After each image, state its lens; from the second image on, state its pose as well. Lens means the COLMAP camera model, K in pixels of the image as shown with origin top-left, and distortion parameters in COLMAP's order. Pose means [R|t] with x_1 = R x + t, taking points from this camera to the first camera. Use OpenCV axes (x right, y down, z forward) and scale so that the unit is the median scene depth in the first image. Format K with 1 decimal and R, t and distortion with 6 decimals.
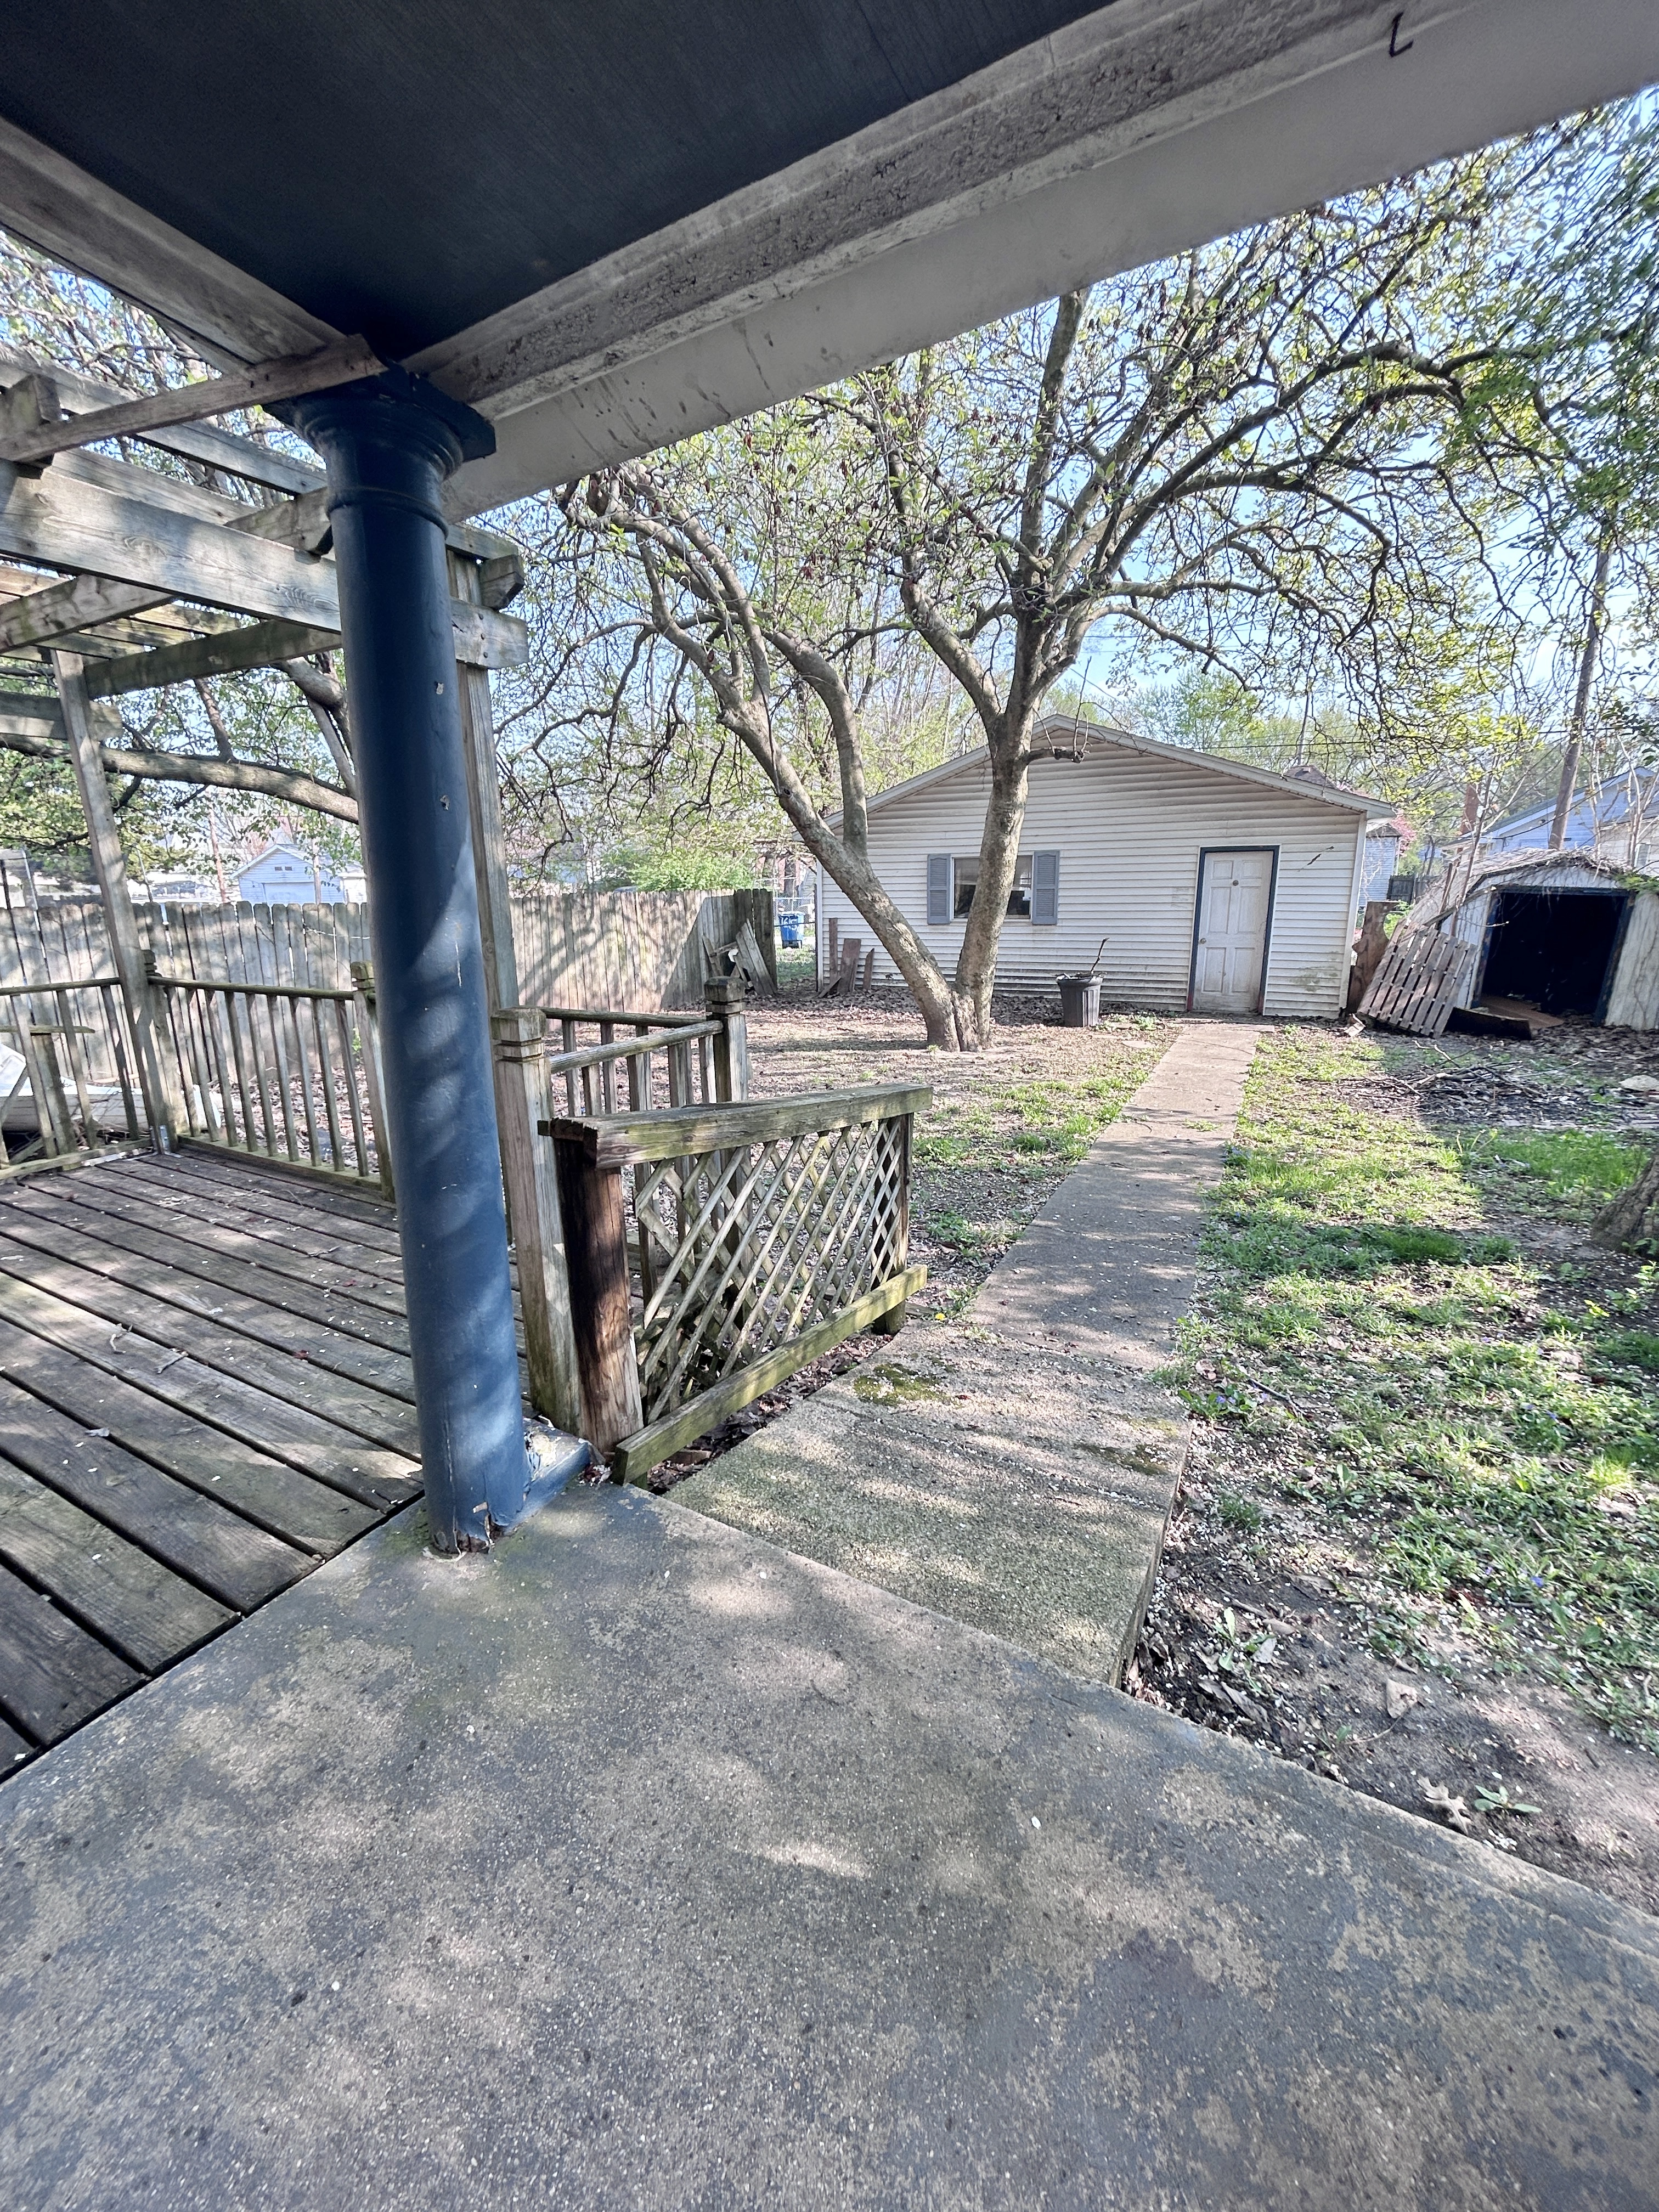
lens RADIAL K [[888.3, 0, 832.2], [0, 888.3, 1106.9], [0, 0, 1]] dist [-0.004112, 0.001100]
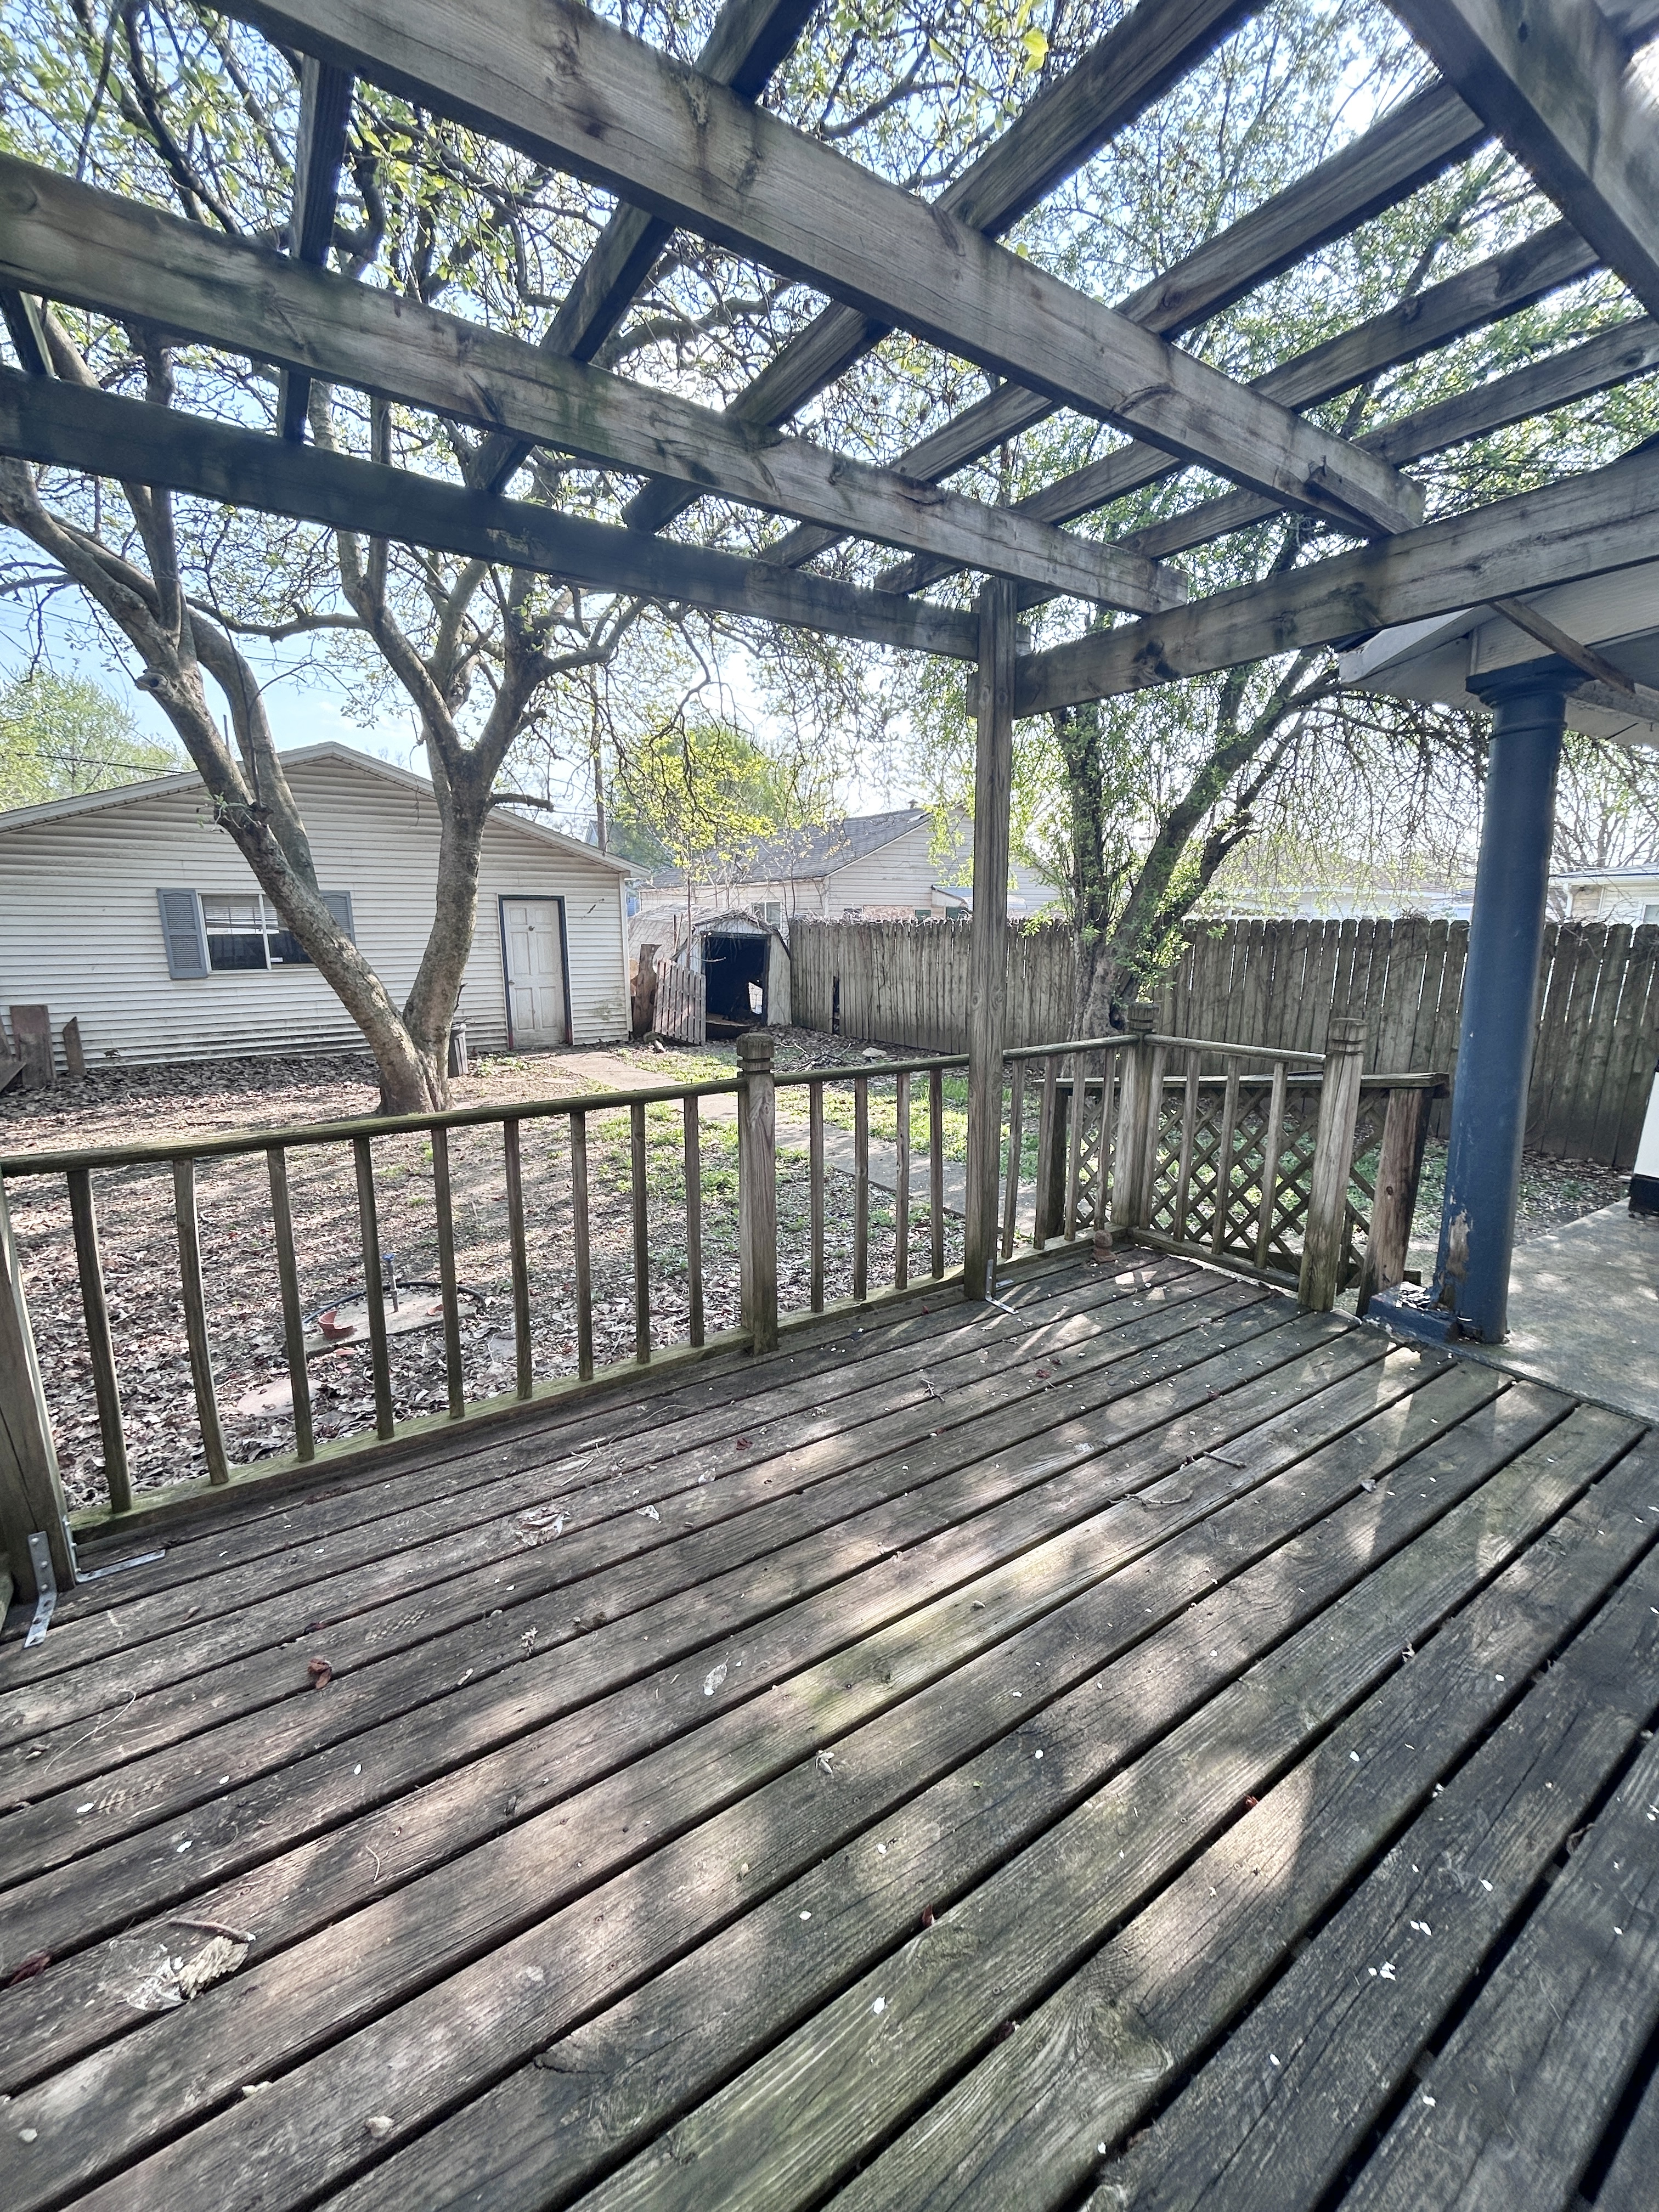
lens RADIAL K [[888.3, 0, 837.0], [0, 888.3, 1091.0], [0, 0, 1]] dist [-0.004112, 0.001100]
pose [[0.455524, -0.153449, 0.876898, -1.329108], [0.208204, 0.976077, 0.062648, -0.173075], [-0.865534, 0.154036, 0.476576, 0.682468]]
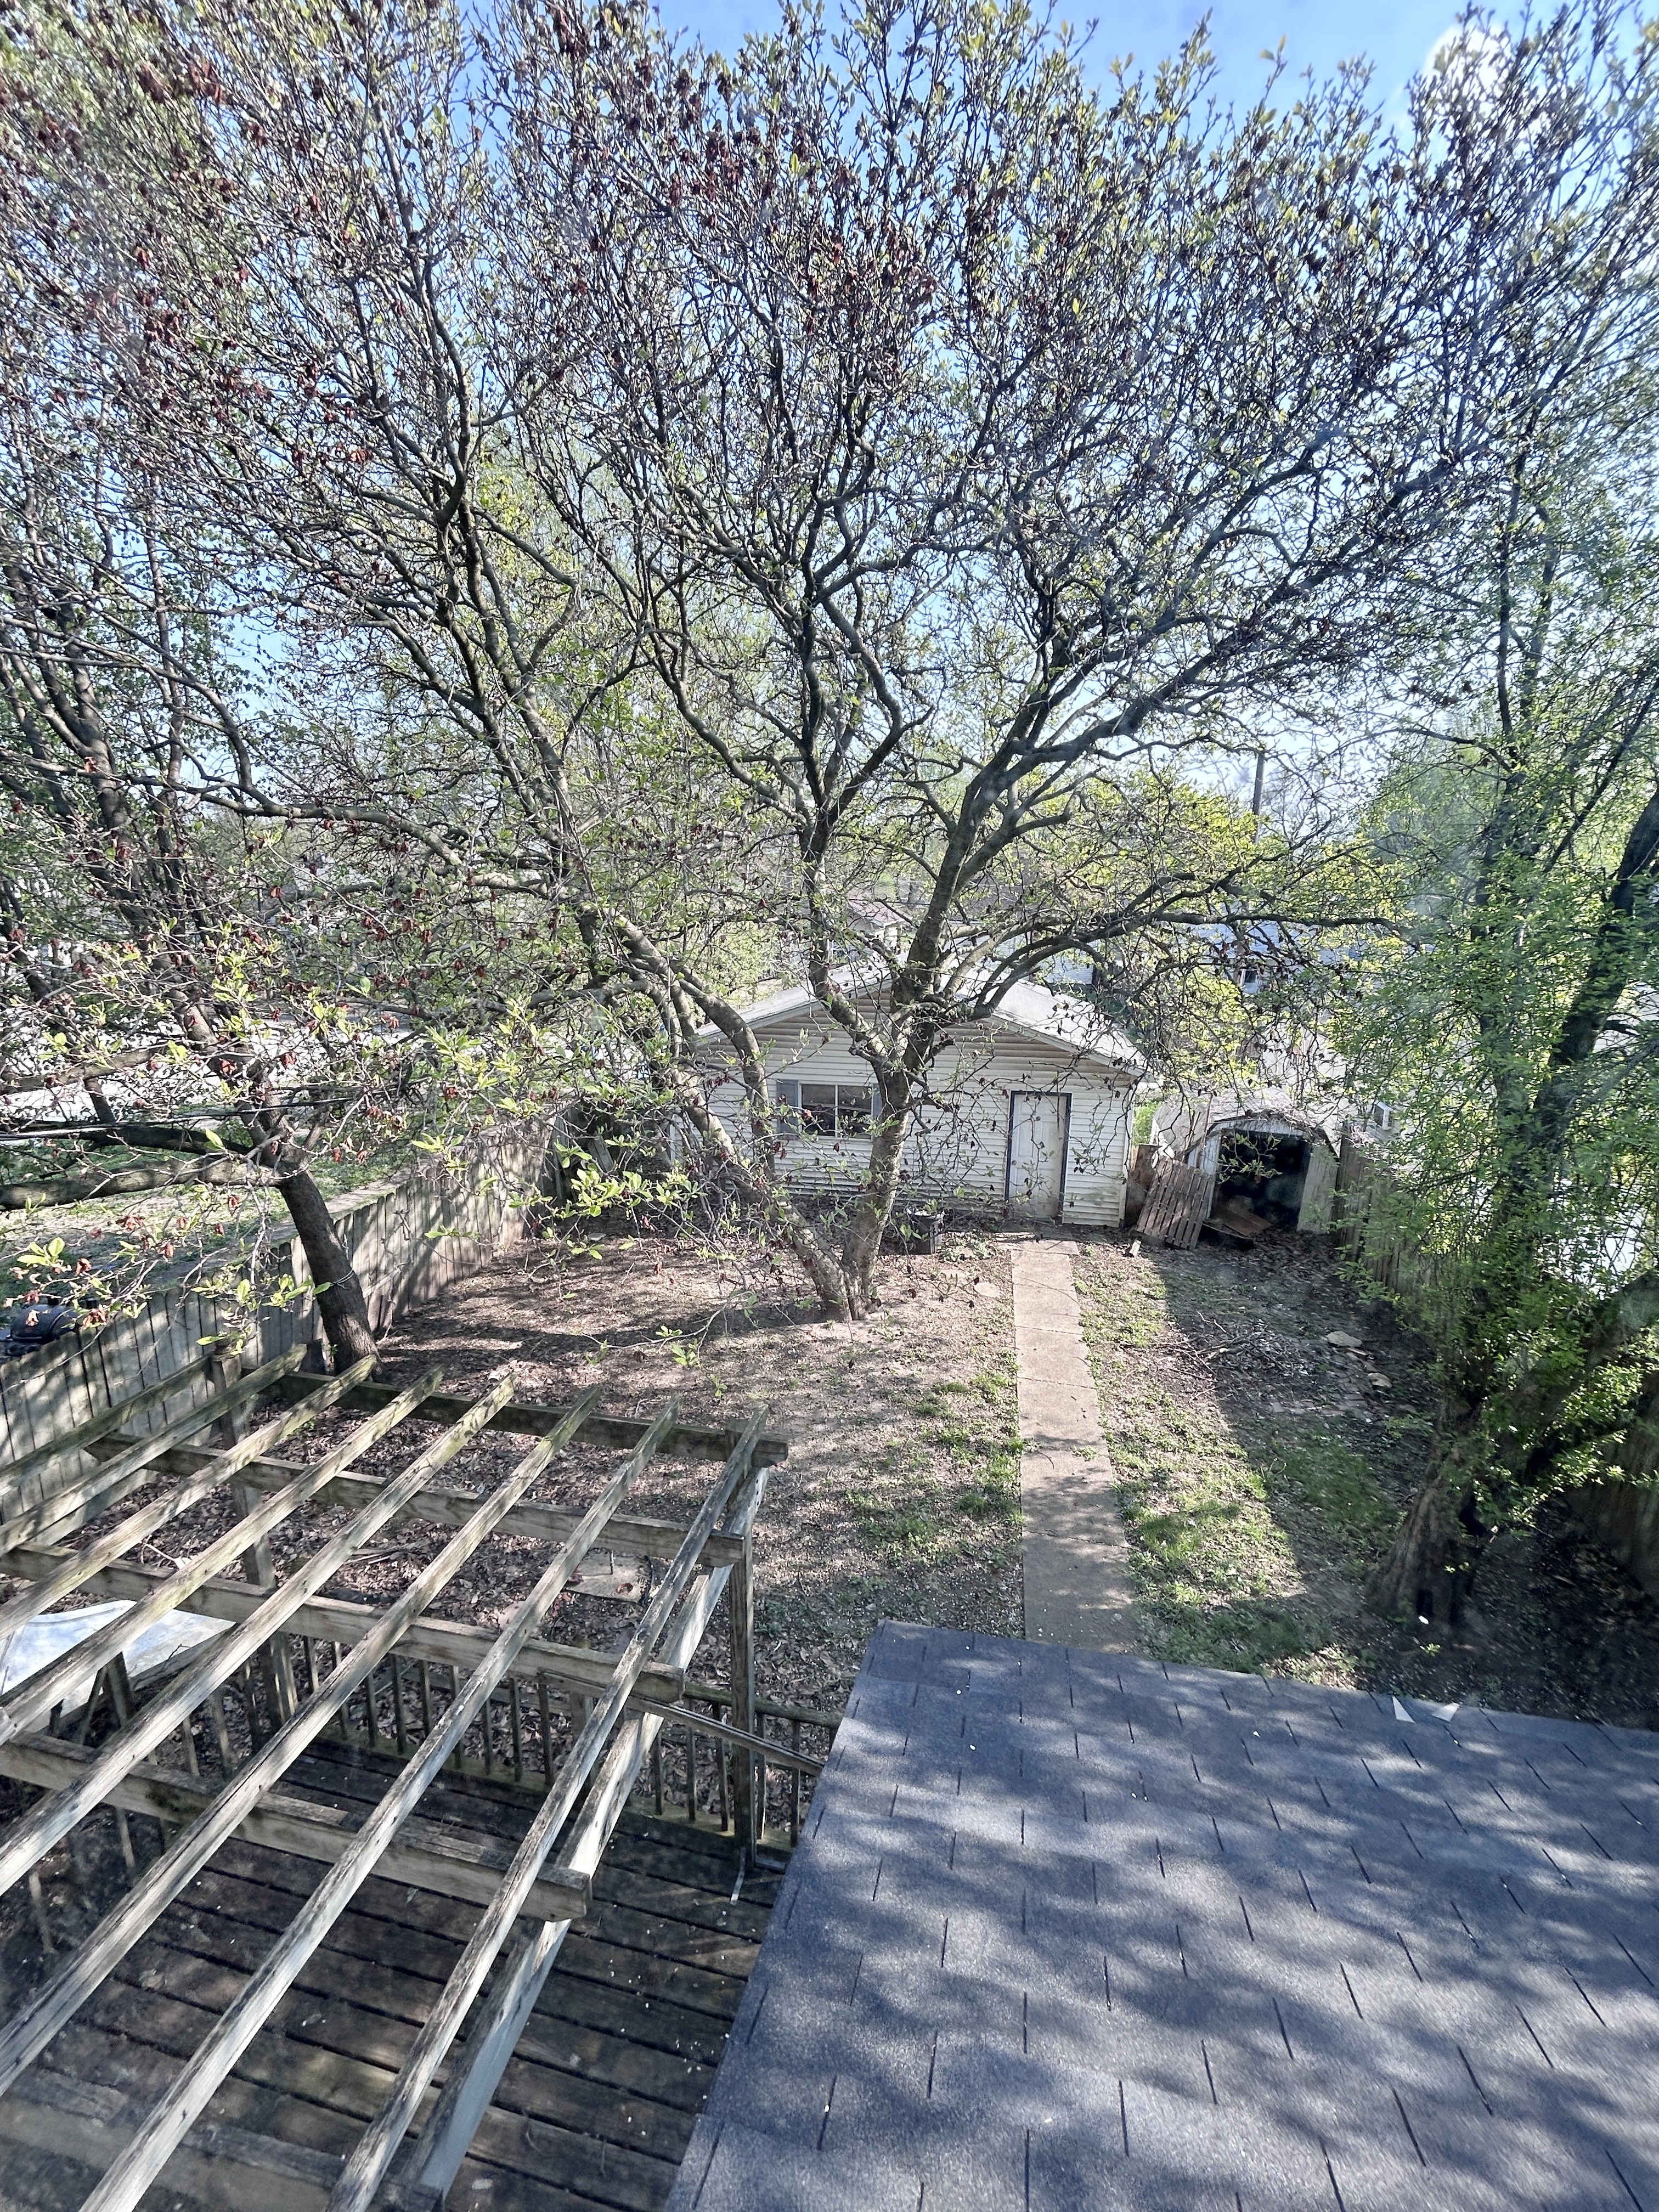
lens RADIAL K [[888.3, 0, 832.4], [0, 888.3, 1115.5], [0, 0, 1]] dist [-0.004112, 0.001100]
pose [[0.958358, -0.044078, 0.282149, -0.568677], [0.045981, 0.998942, -0.000124, -0.990326], [-0.281845, 0.013093, 0.959371, -0.299597]]
